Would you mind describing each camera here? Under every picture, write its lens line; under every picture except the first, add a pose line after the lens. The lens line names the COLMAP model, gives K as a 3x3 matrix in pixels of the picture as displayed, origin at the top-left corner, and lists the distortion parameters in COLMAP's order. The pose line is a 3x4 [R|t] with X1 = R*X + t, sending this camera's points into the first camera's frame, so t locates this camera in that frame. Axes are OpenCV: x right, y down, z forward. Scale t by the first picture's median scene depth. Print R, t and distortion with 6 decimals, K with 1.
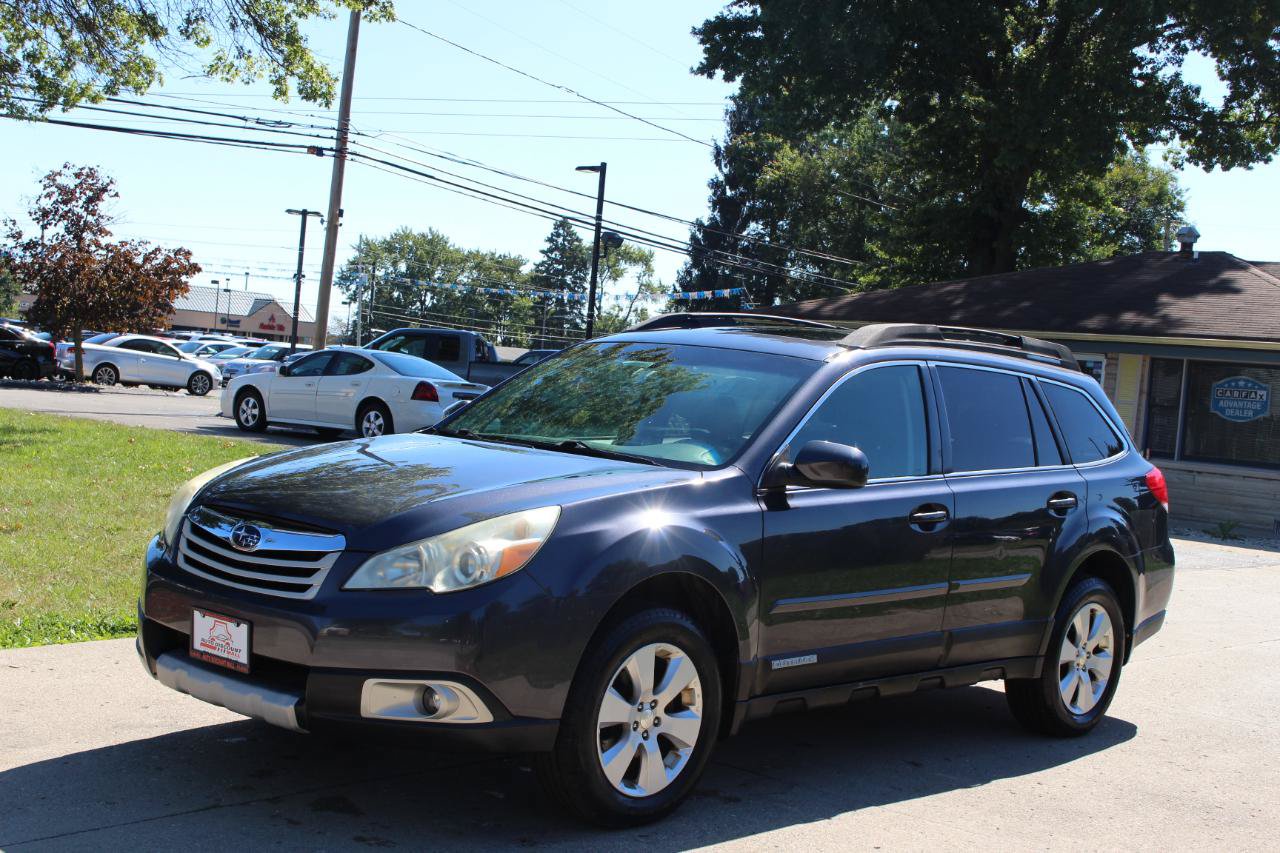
lens RADIAL K [[1708.3, 0, 645.5], [0, 1708.3, 428.9], [0, 0, 1]] dist [-0.094351, 0.000000]
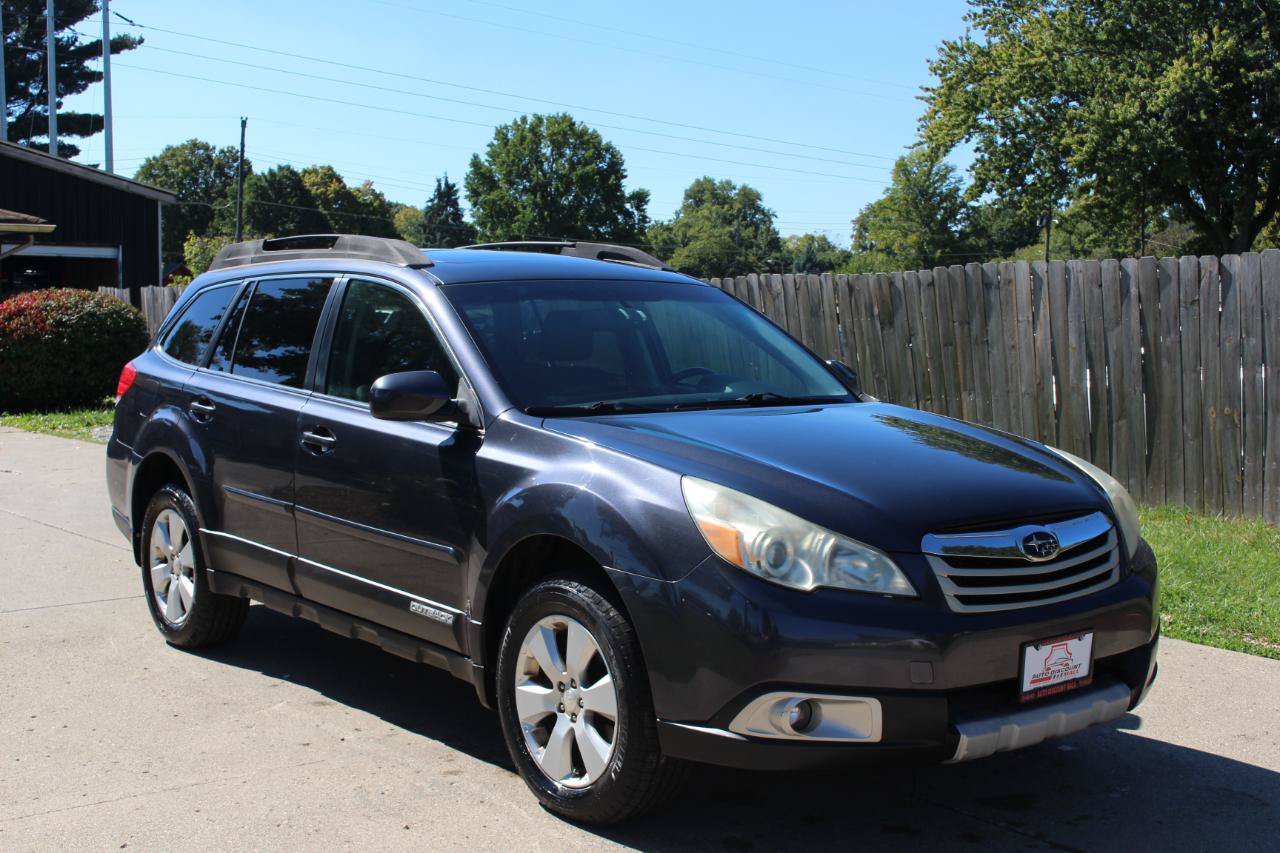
lens RADIAL K [[1535.5, 0, 640.7], [0, 1535.5, 423.1], [0, 0, 1]] dist [-0.054072, 0.000000]
pose [[0.167958, -0.158994, 0.972888, -0.207723], [0.042366, 0.987160, 0.154012, -0.026093], [-0.984883, 0.015349, 0.172537, 0.215307]]
